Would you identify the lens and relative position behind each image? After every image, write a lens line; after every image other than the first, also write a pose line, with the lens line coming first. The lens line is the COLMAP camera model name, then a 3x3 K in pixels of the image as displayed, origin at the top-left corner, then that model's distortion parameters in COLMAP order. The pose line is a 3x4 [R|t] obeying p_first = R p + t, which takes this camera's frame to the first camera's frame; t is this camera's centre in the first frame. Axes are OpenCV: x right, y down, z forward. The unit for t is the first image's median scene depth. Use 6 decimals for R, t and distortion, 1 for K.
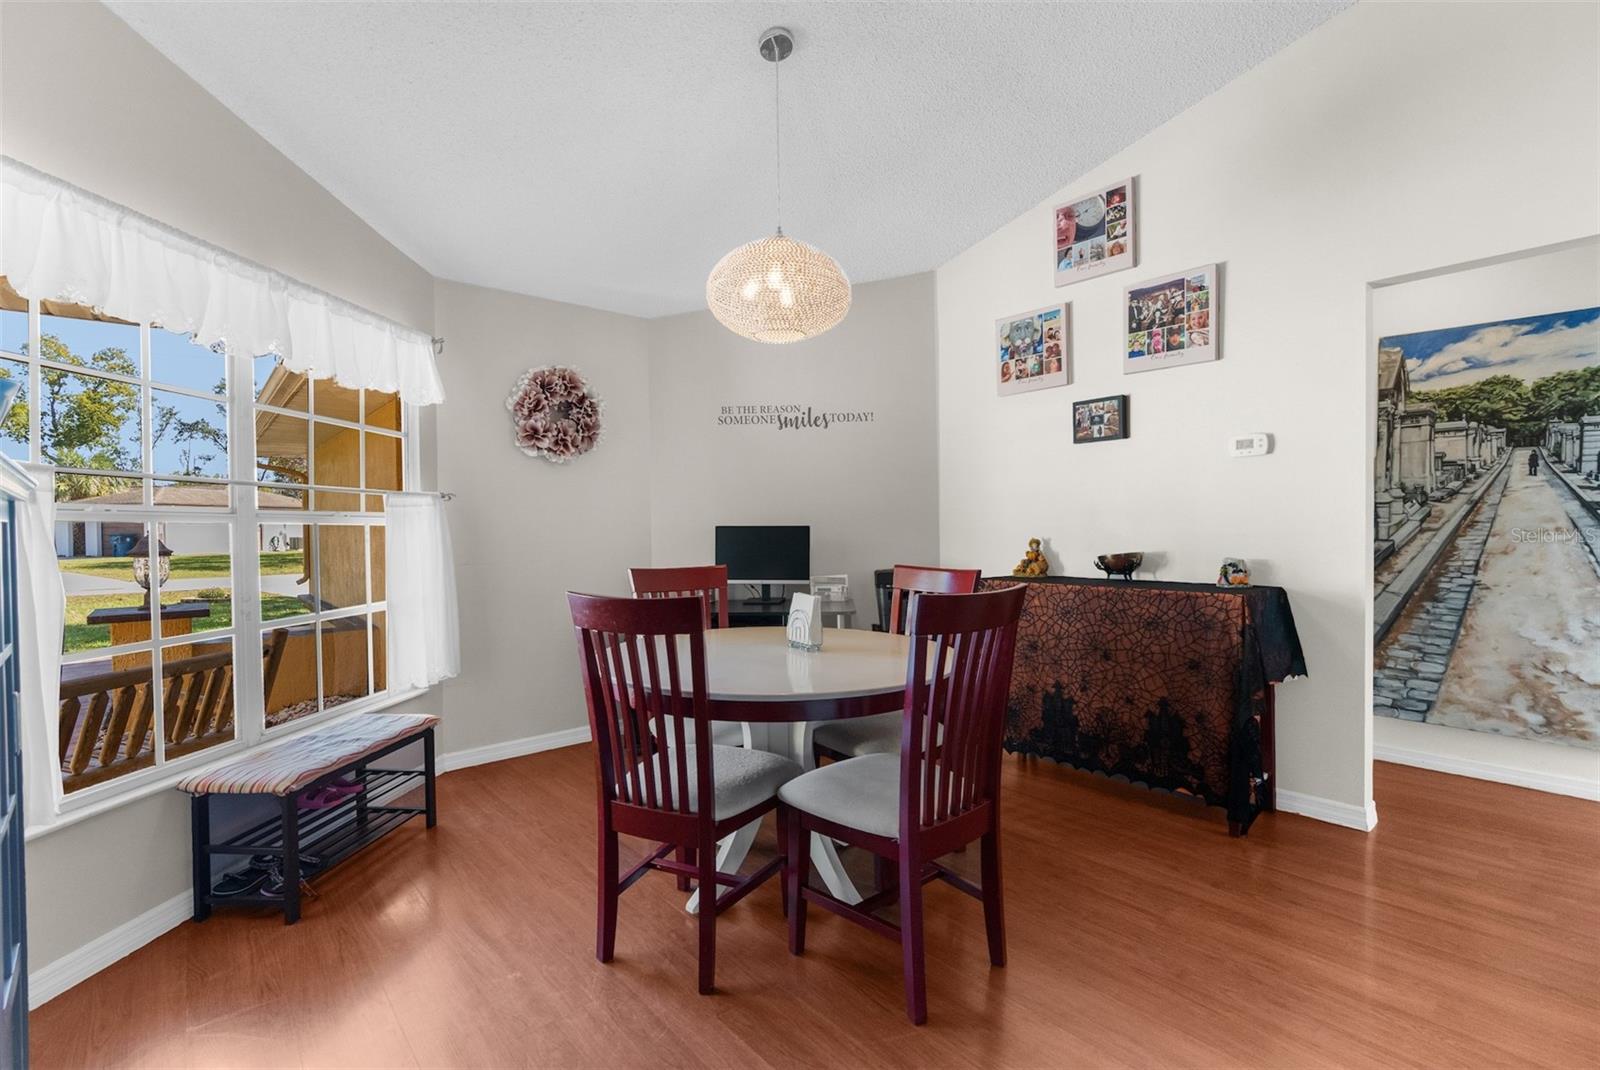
lens RADIAL K [[719.1, 0, 809.5], [0, 719.1, 539.8], [0, 0, 1]] dist [-0.002266, -0.002316]
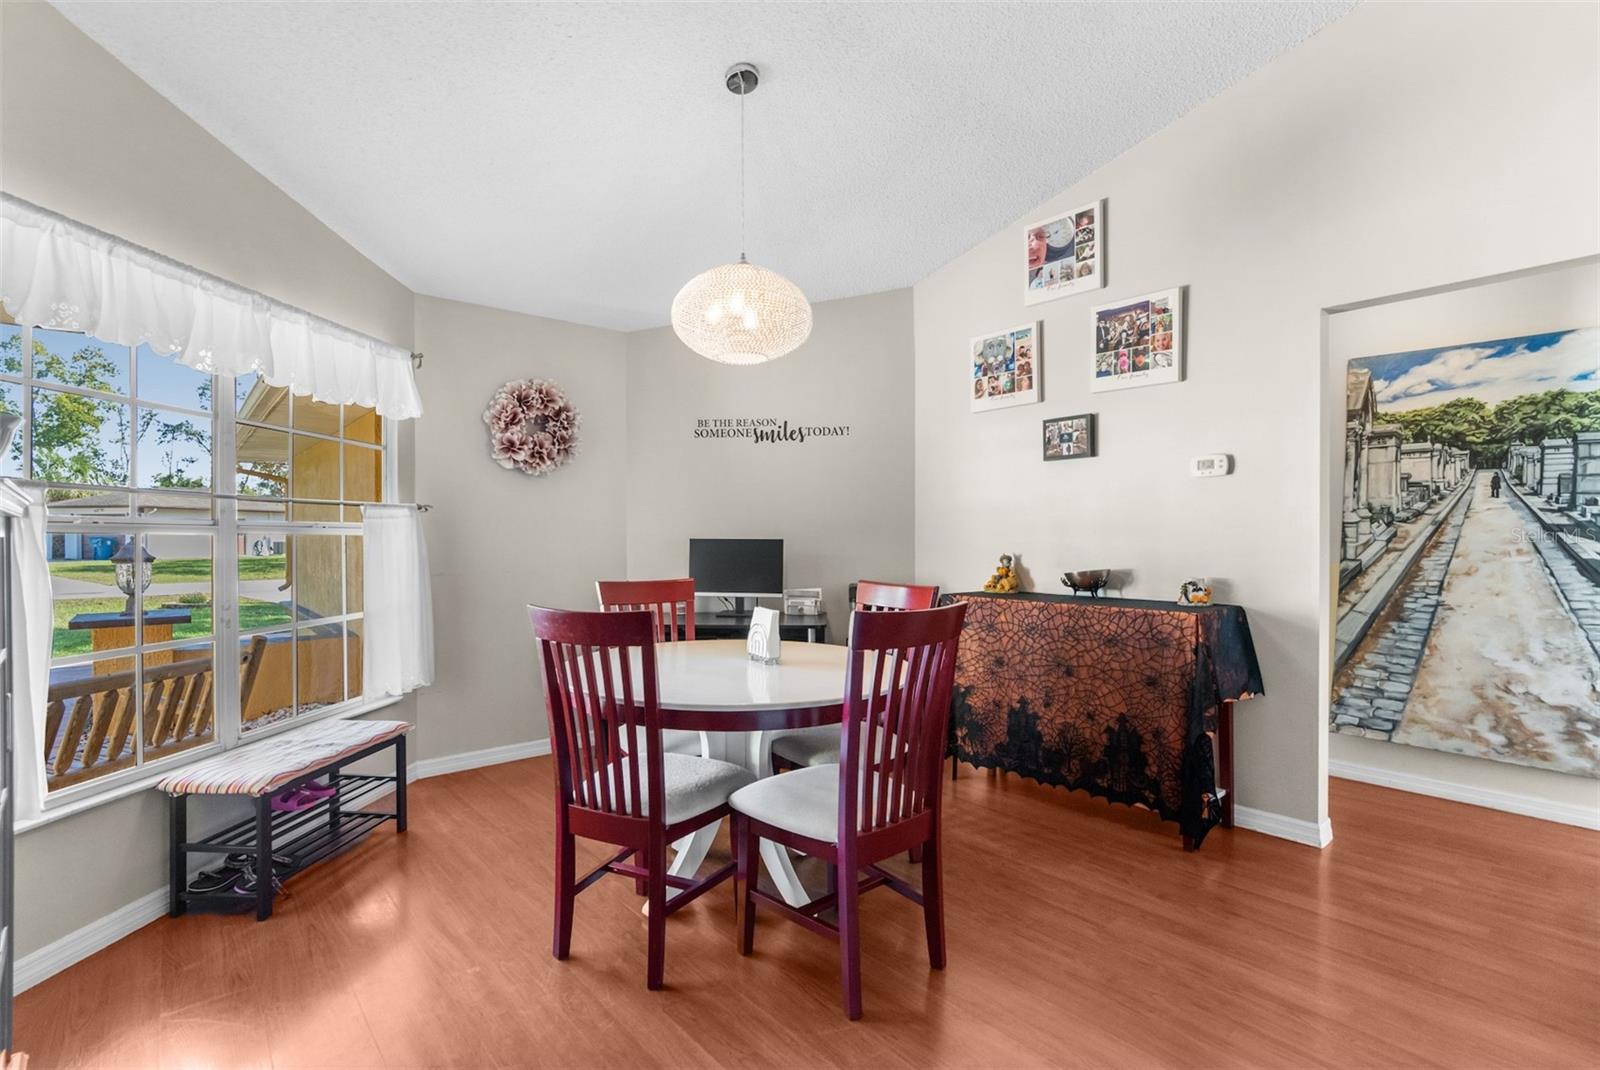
lens RADIAL K [[743.4, 0, 800.5], [0, 743.4, 542.8], [0, 0, 1]] dist [-0.013598, 0.008706]
pose [[0.999925, 0.009603, -0.007636, 0.041720], [-0.009668, 0.999917, -0.008549, -0.008070], [0.007554, 0.008623, 0.999934, -0.050698]]
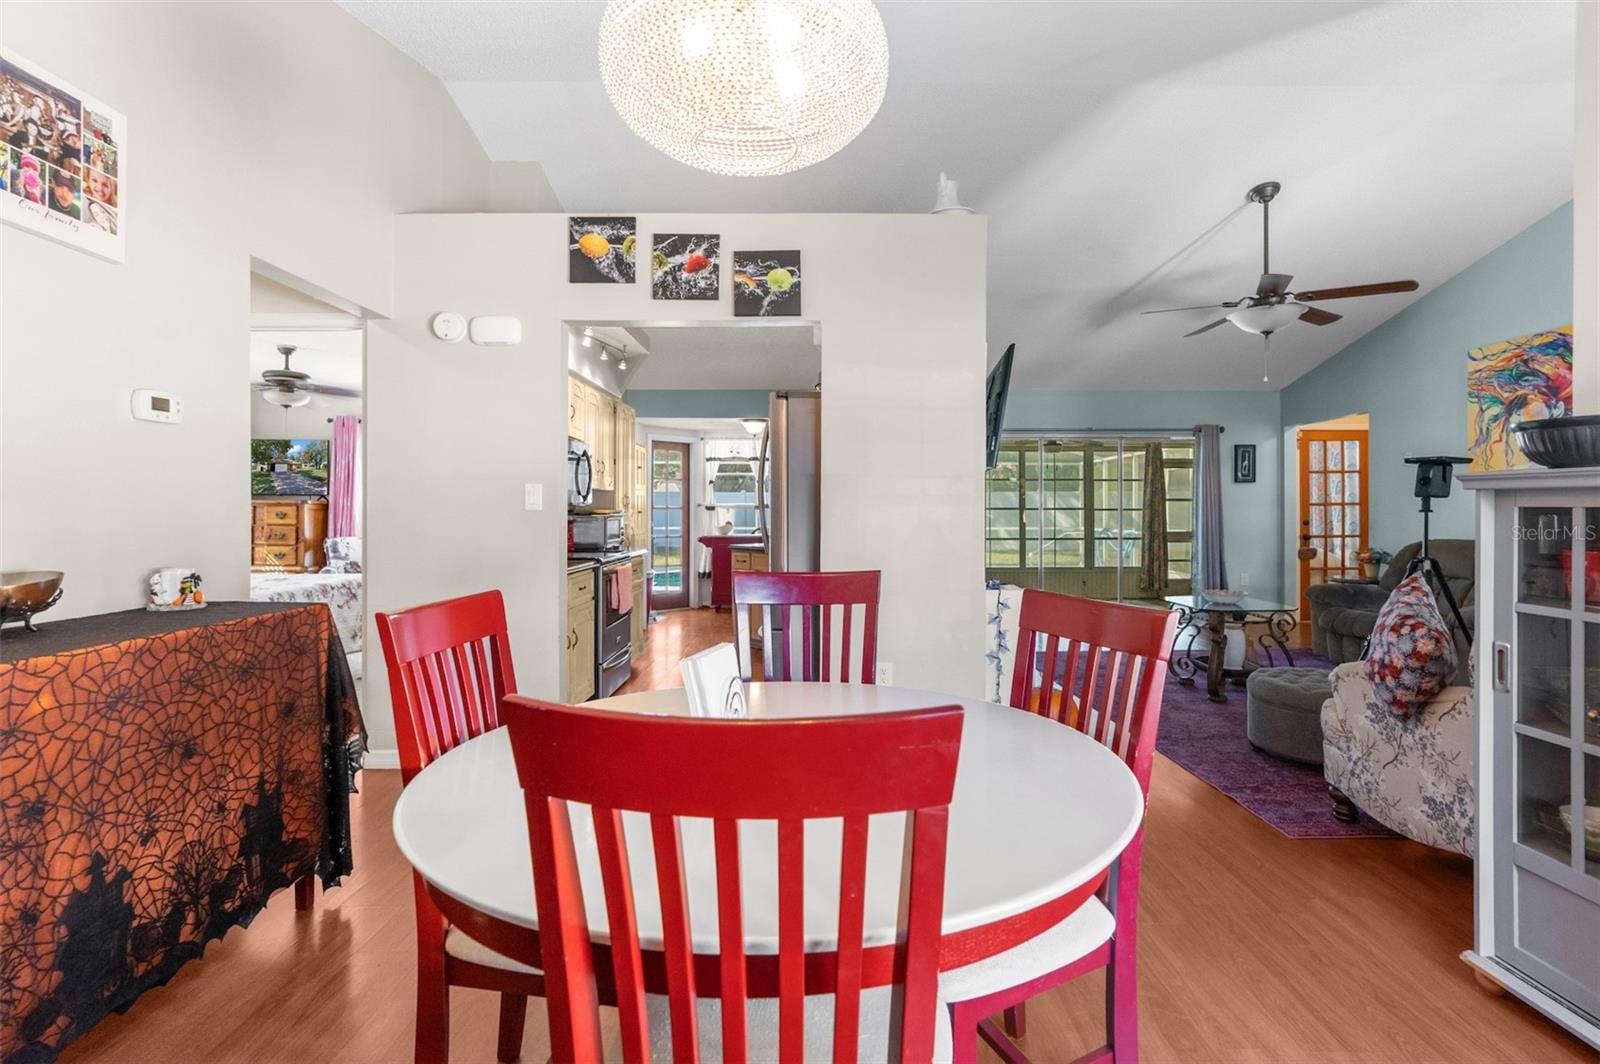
lens RADIAL K [[743.4, 0, 814.8], [0, 743.4, 517.1], [0, 0, 1]] dist [-0.013598, 0.008706]
pose [[-0.752850, 0.005613, 0.658168, -0.344720], [0.019687, 0.999708, 0.013993, -0.021263], [-0.657898, 0.023492, -0.752741, 1.119364]]
